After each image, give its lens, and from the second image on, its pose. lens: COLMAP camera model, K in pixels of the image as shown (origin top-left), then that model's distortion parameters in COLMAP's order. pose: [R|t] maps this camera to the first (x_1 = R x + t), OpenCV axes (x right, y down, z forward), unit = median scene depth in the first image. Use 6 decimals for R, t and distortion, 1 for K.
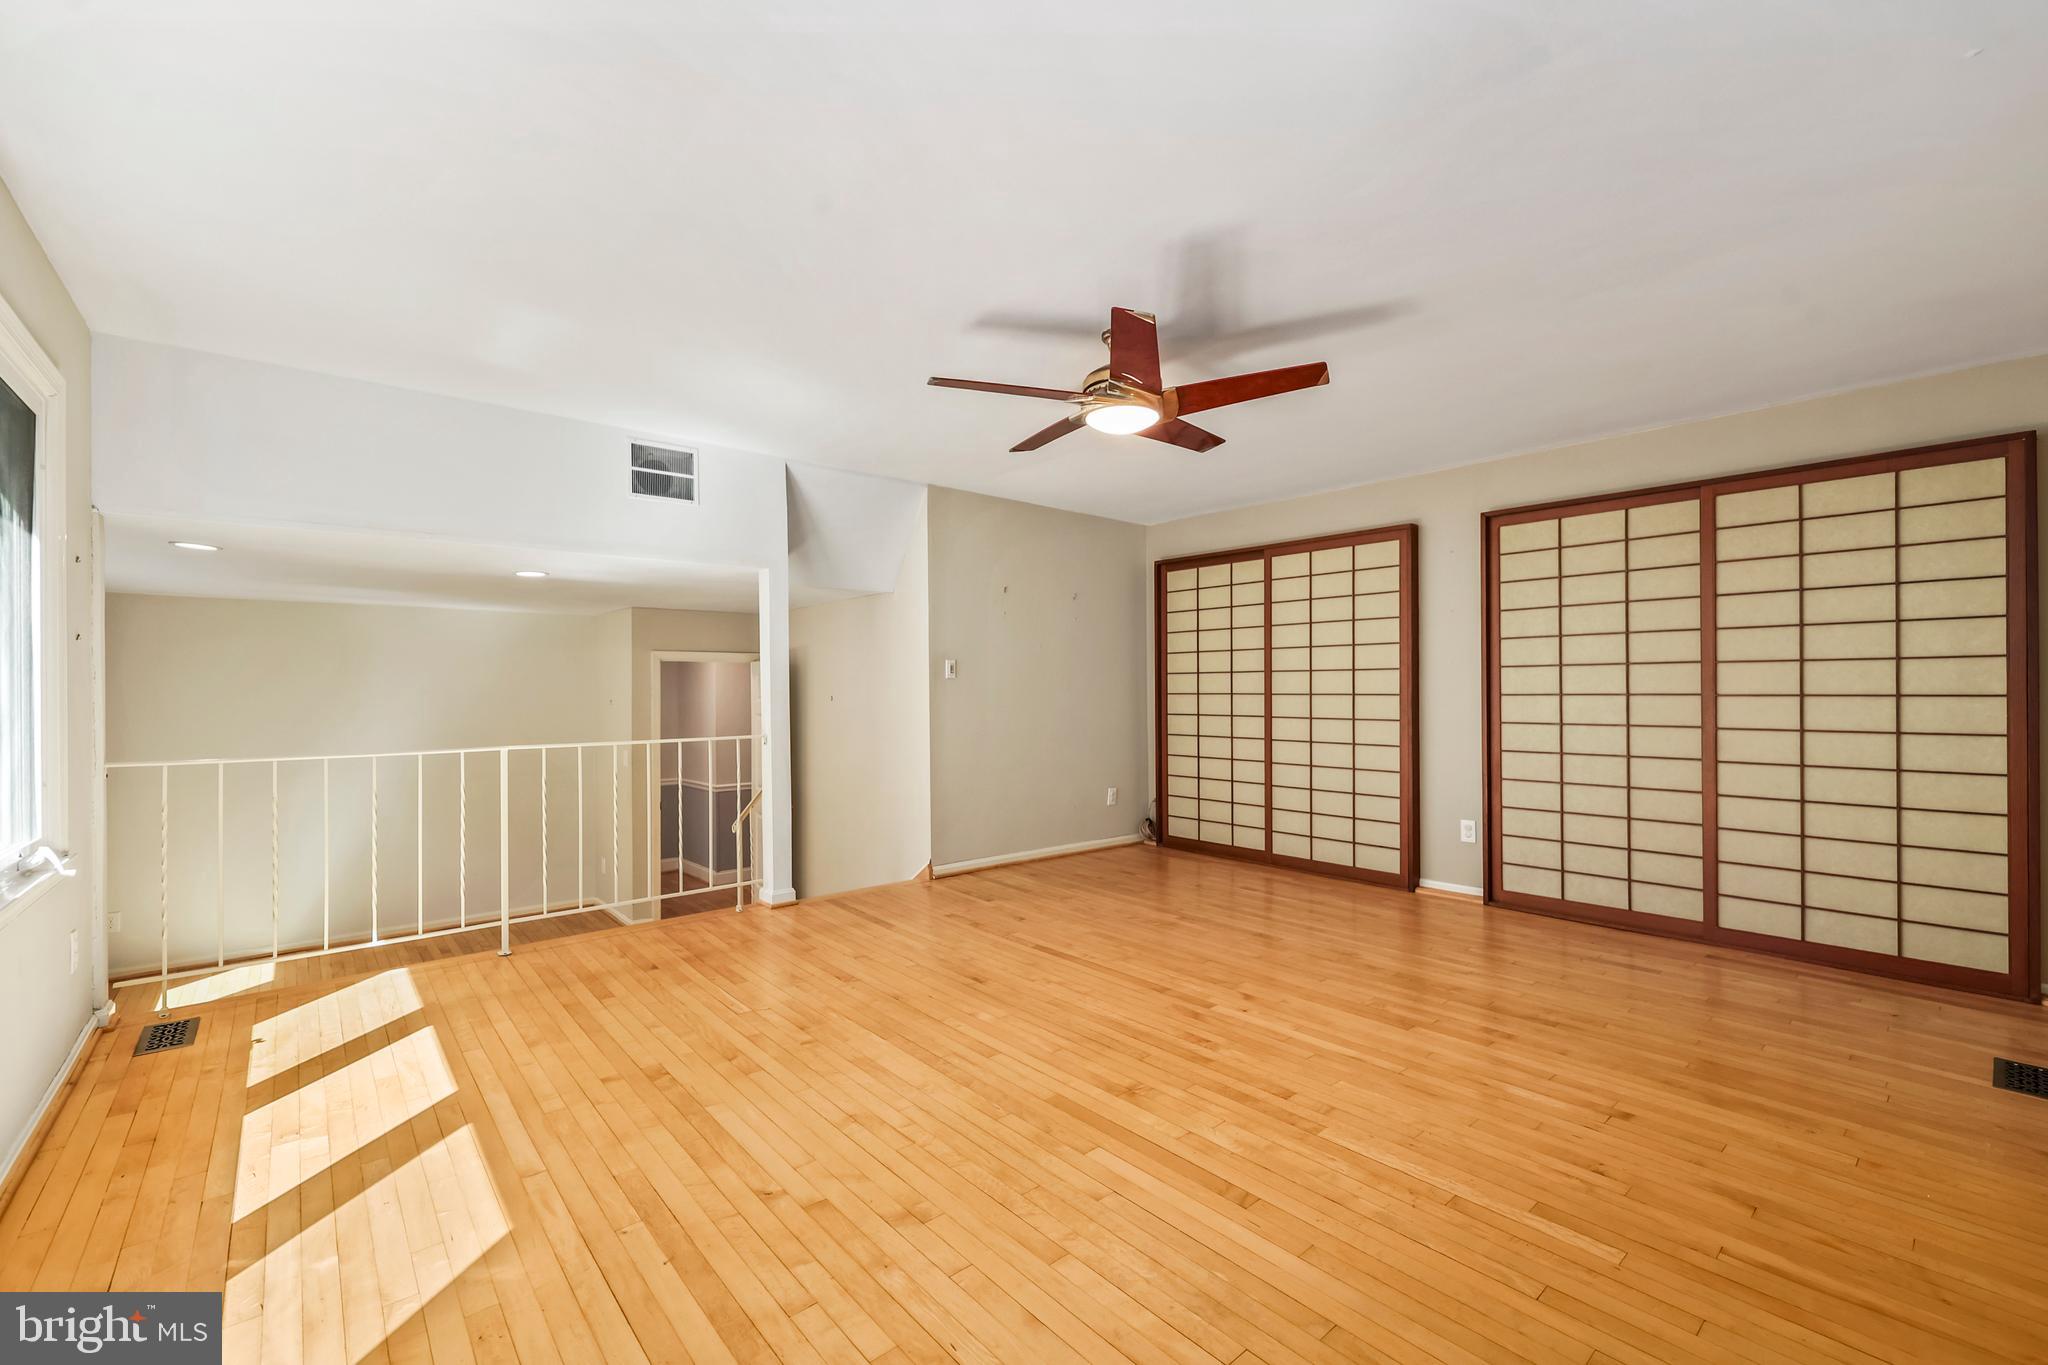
lens RADIAL K [[860.5, 0, 1032.2], [0, 860.5, 671.7], [0, 0, 1]] dist [-0.003246, -0.000093]
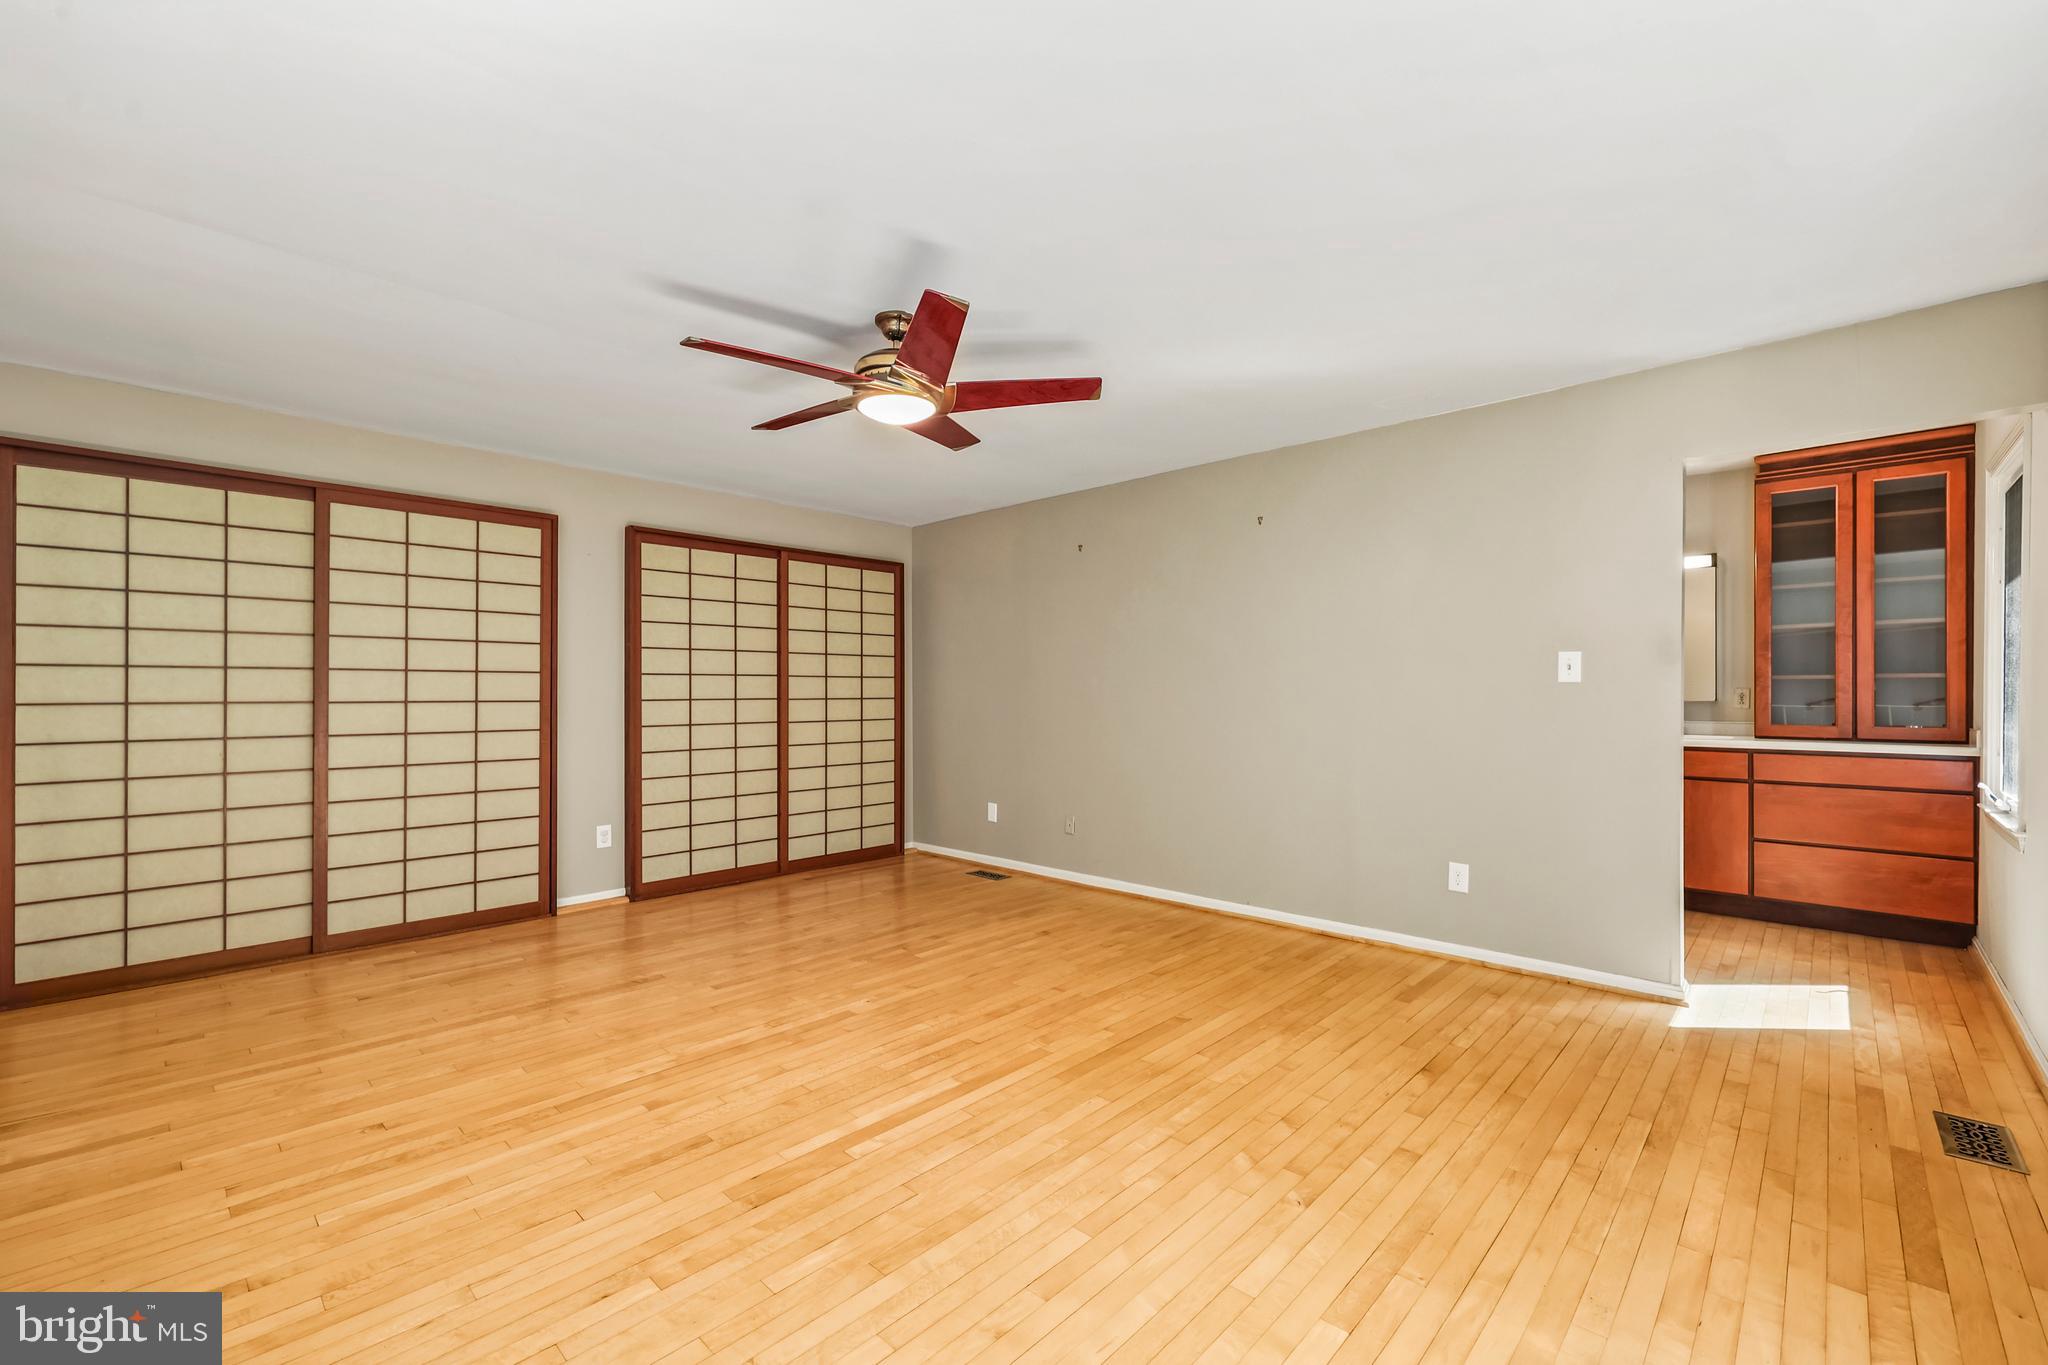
lens RADIAL K [[860.5, 0, 1015.0], [0, 860.5, 692.1], [0, 0, 1]] dist [-0.003246, -0.000093]
pose [[-0.107226, 0.004476, 0.994225, -0.559949], [-0.017915, 0.999819, -0.006434, 0.014718], [-0.994073, -0.018501, -0.107126, 0.649682]]
